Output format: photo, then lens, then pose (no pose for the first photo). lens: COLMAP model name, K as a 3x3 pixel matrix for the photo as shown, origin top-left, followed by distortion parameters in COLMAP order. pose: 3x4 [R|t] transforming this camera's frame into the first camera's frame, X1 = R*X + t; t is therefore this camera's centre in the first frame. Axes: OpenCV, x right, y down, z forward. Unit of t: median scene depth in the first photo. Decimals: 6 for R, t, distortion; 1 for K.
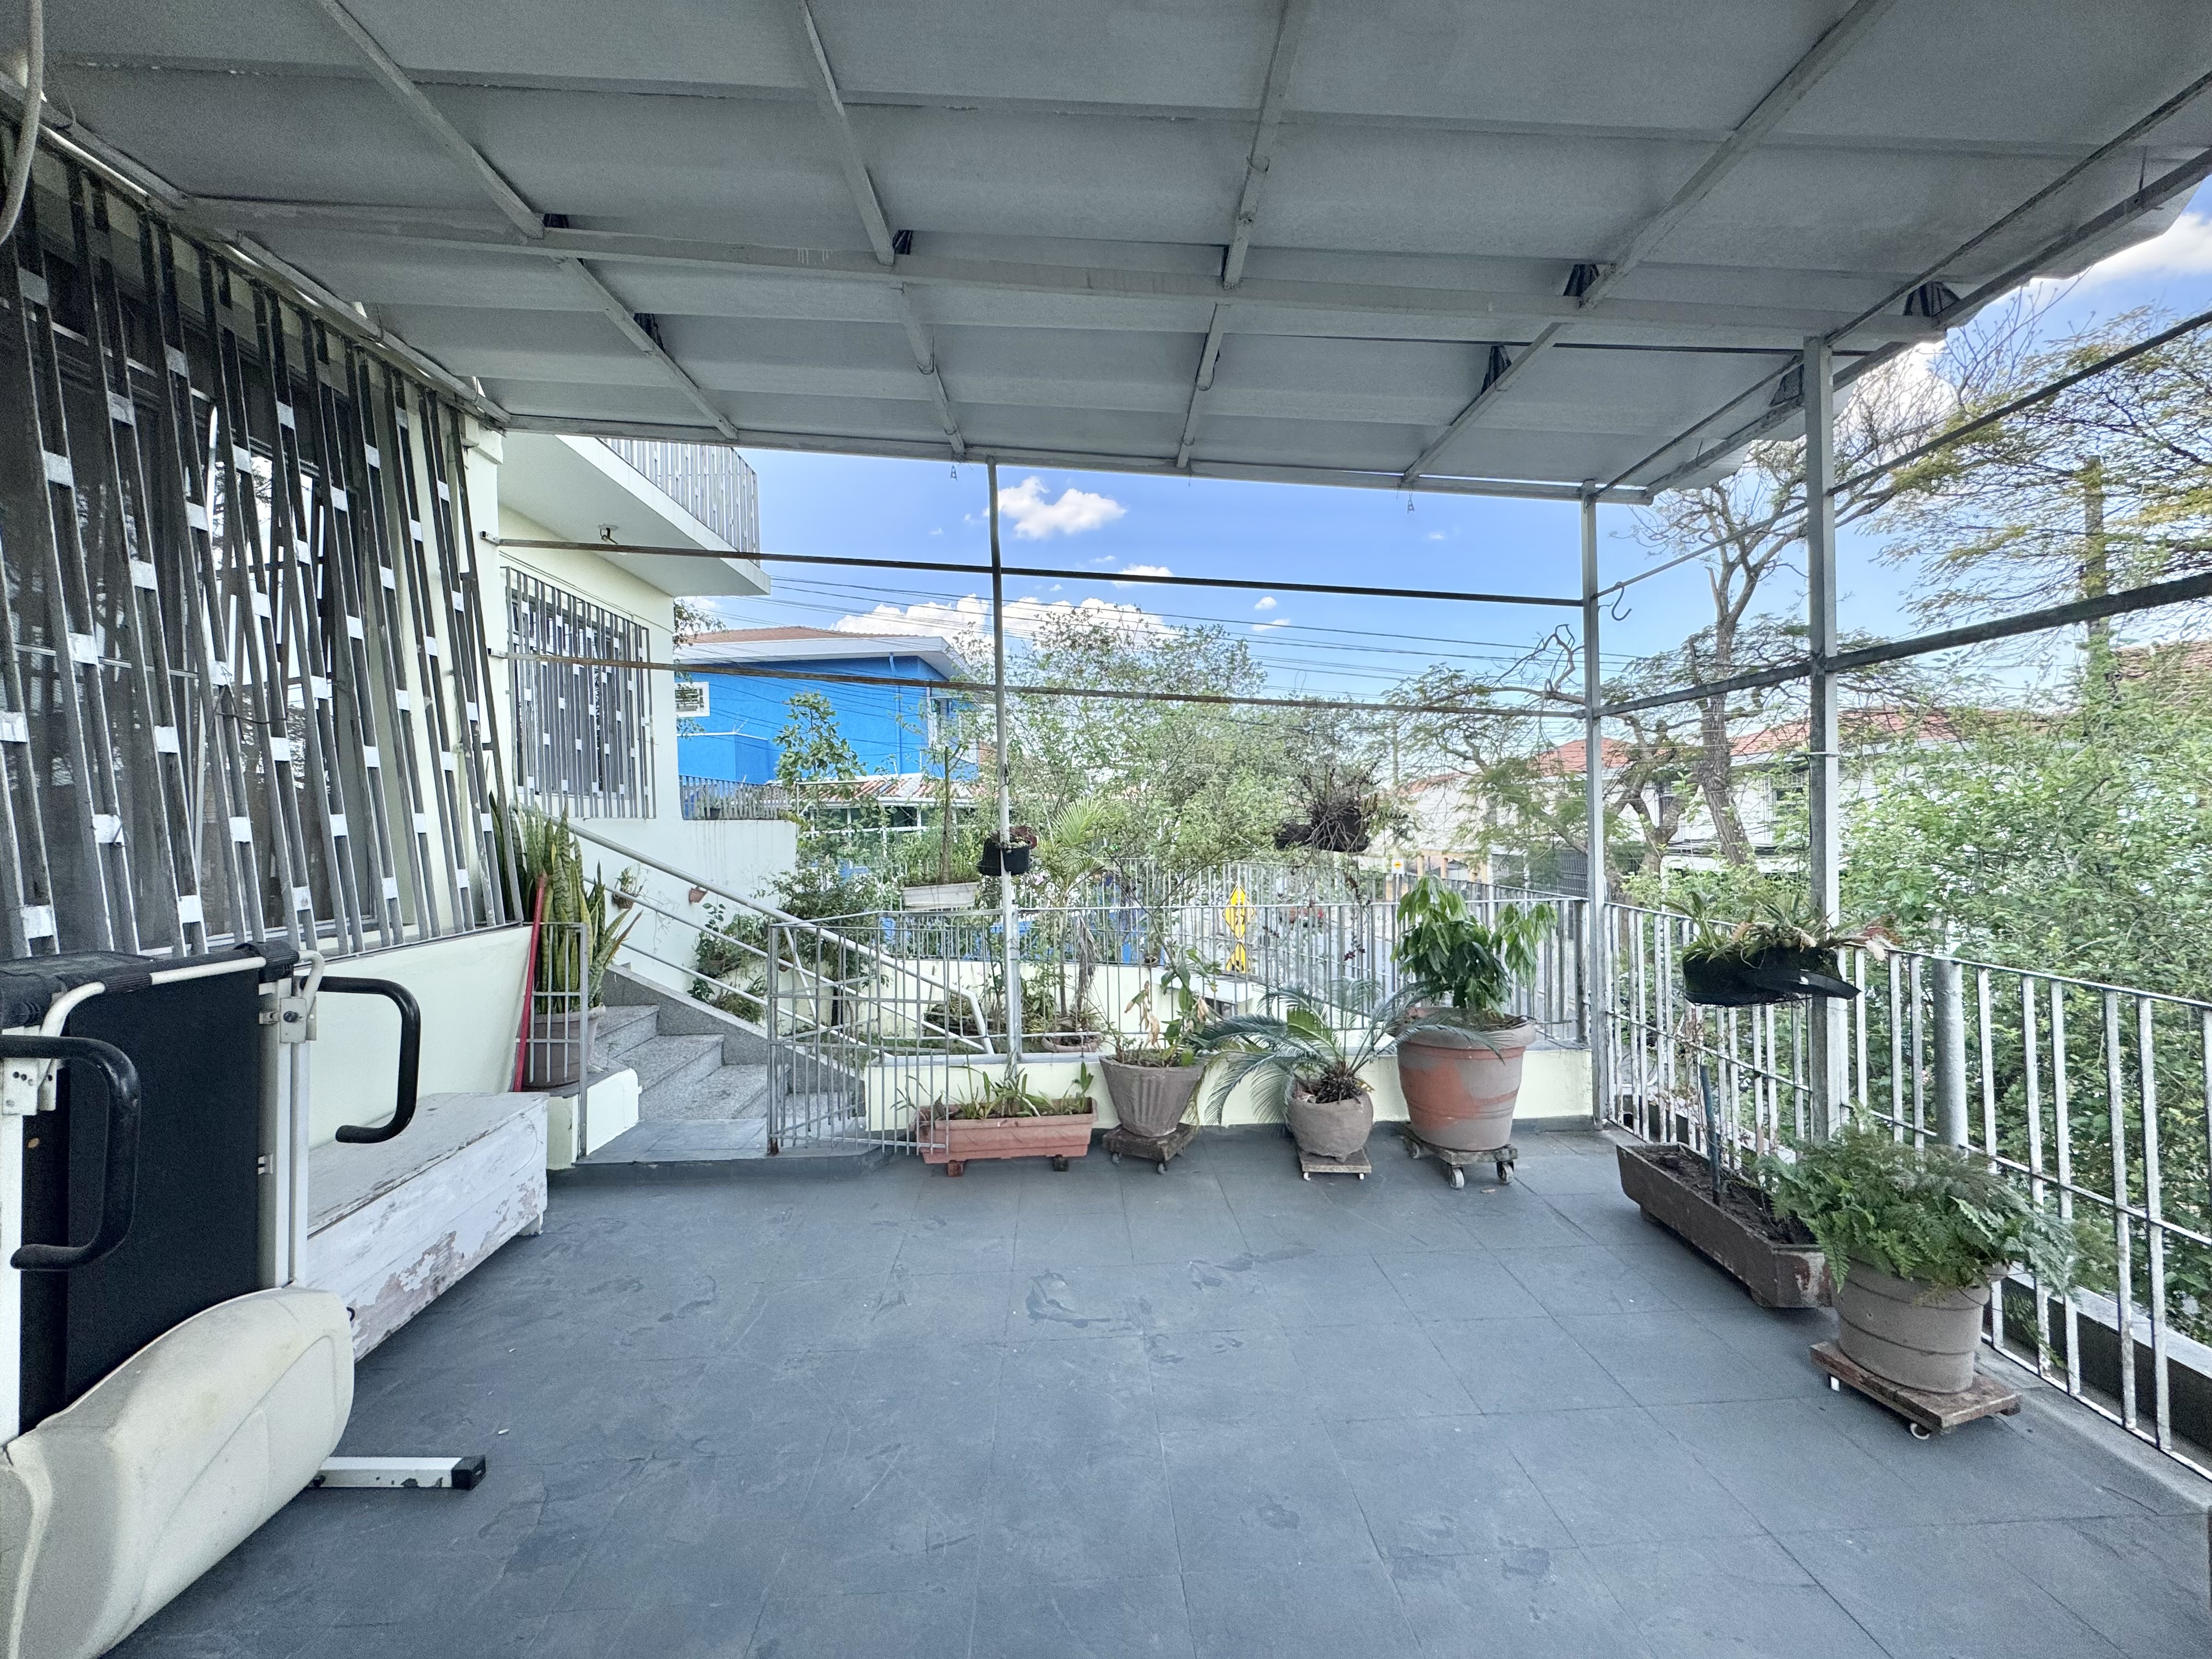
lens RADIAL K [[885.7, 0, 1119.6], [0, 885.7, 825.7], [0, 0, 1]] dist [-0.003744, 0.000784]
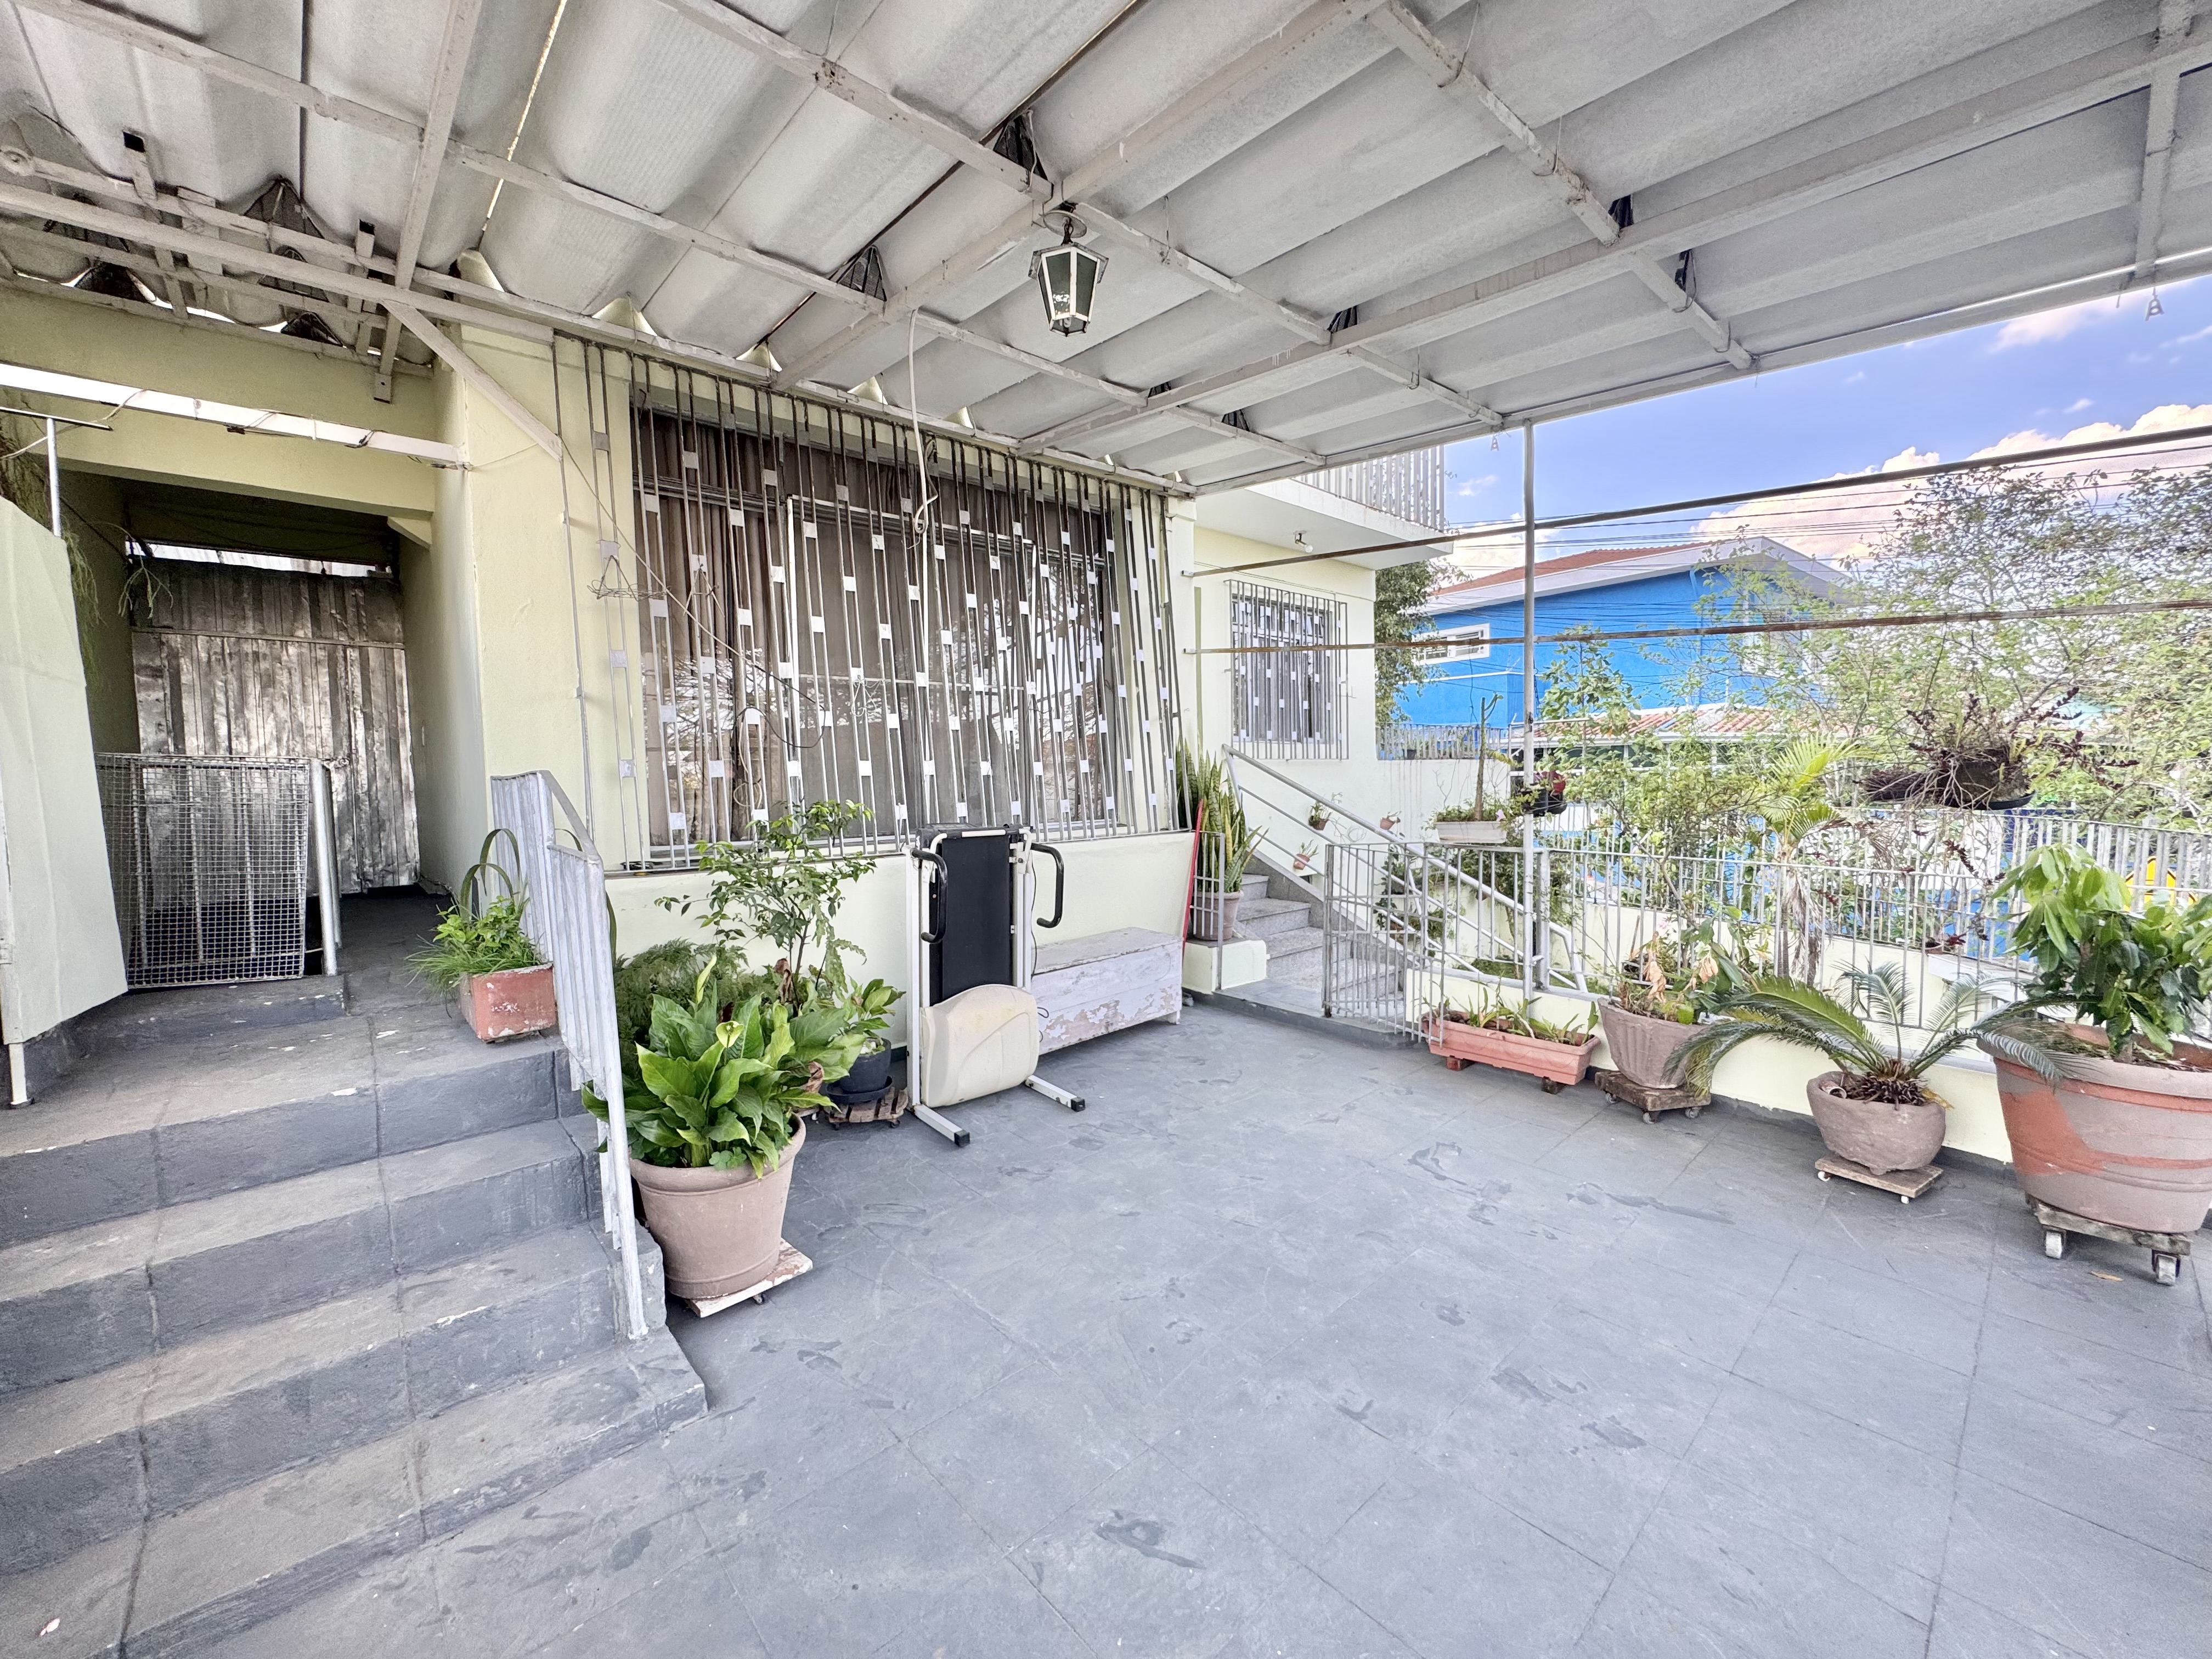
lens RADIAL K [[885.7, 0, 1107.2], [0, 885.7, 828.8], [0, 0, 1]] dist [-0.003744, 0.000784]
pose [[0.638493, 0.062407, -0.767093, 0.437896], [-0.004228, 0.996976, 0.077590, -0.011492], [0.769616, -0.046297, 0.636826, -0.091656]]
